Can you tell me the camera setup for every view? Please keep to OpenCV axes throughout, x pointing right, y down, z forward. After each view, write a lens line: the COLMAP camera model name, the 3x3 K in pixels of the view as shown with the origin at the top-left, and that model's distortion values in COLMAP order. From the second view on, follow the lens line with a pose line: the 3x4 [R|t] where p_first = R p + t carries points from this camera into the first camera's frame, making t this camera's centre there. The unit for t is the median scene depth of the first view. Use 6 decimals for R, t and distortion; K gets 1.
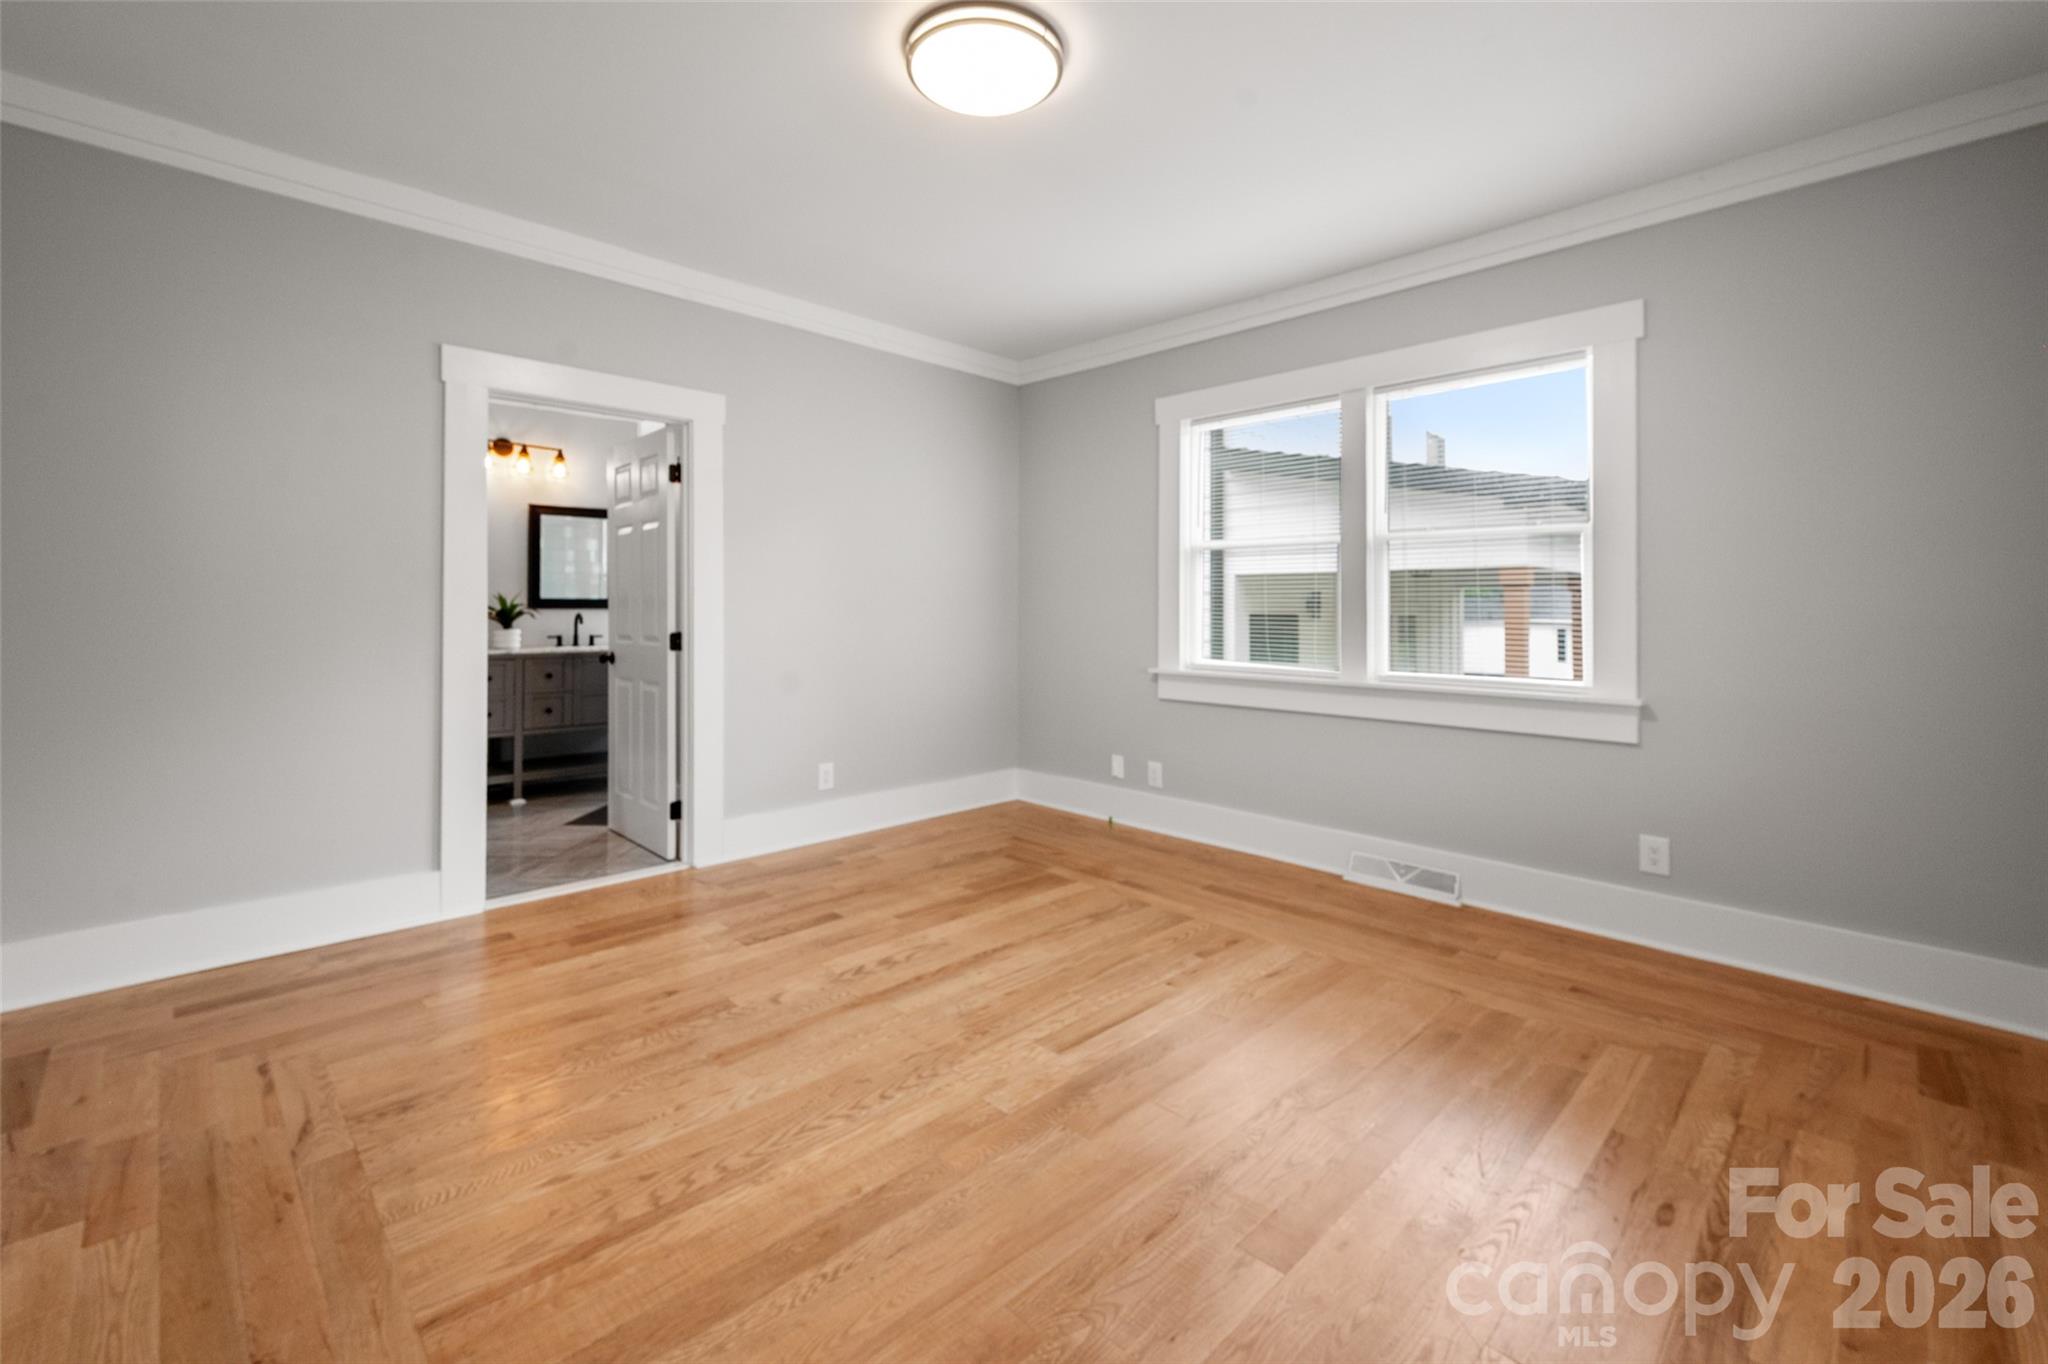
lens RADIAL K [[881.8, 0, 1012.1], [0, 881.8, 600.6], [0, 0, 1]] dist [0.010187, -0.000010]
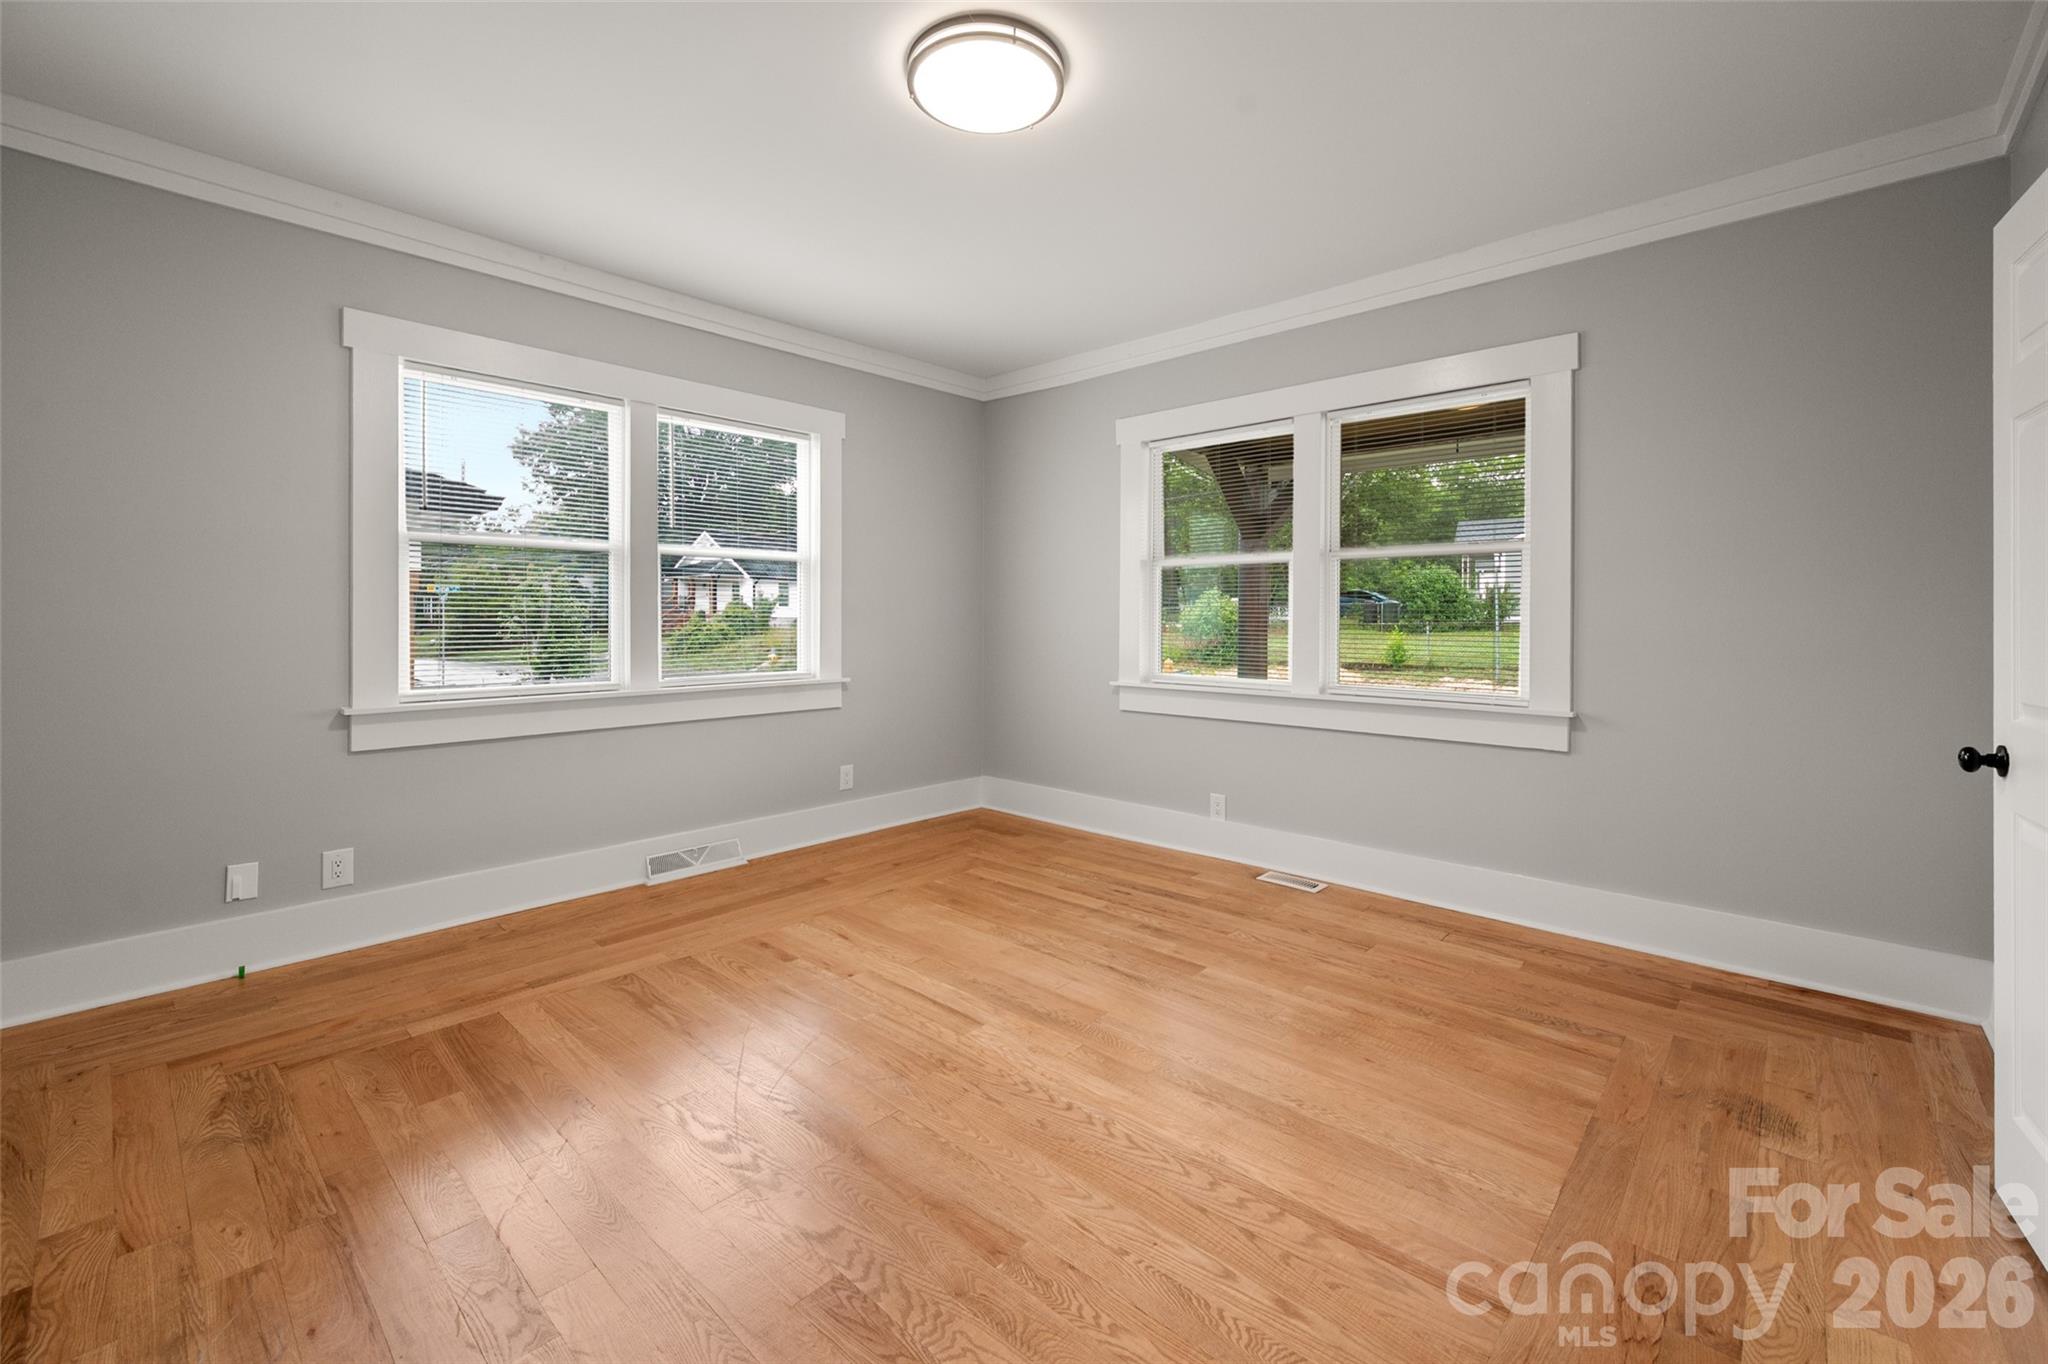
lens RADIAL K [[843.8, 0, 1036.9], [0, 843.8, 621.8], [0, 0, 1]] dist [0.000799, 0.000124]
pose [[-0.069083, -0.007735, 0.997581, -0.992199], [-0.010540, 0.999920, 0.007023, 0.001070], [-0.997555, -0.010029, -0.069159, 1.002604]]
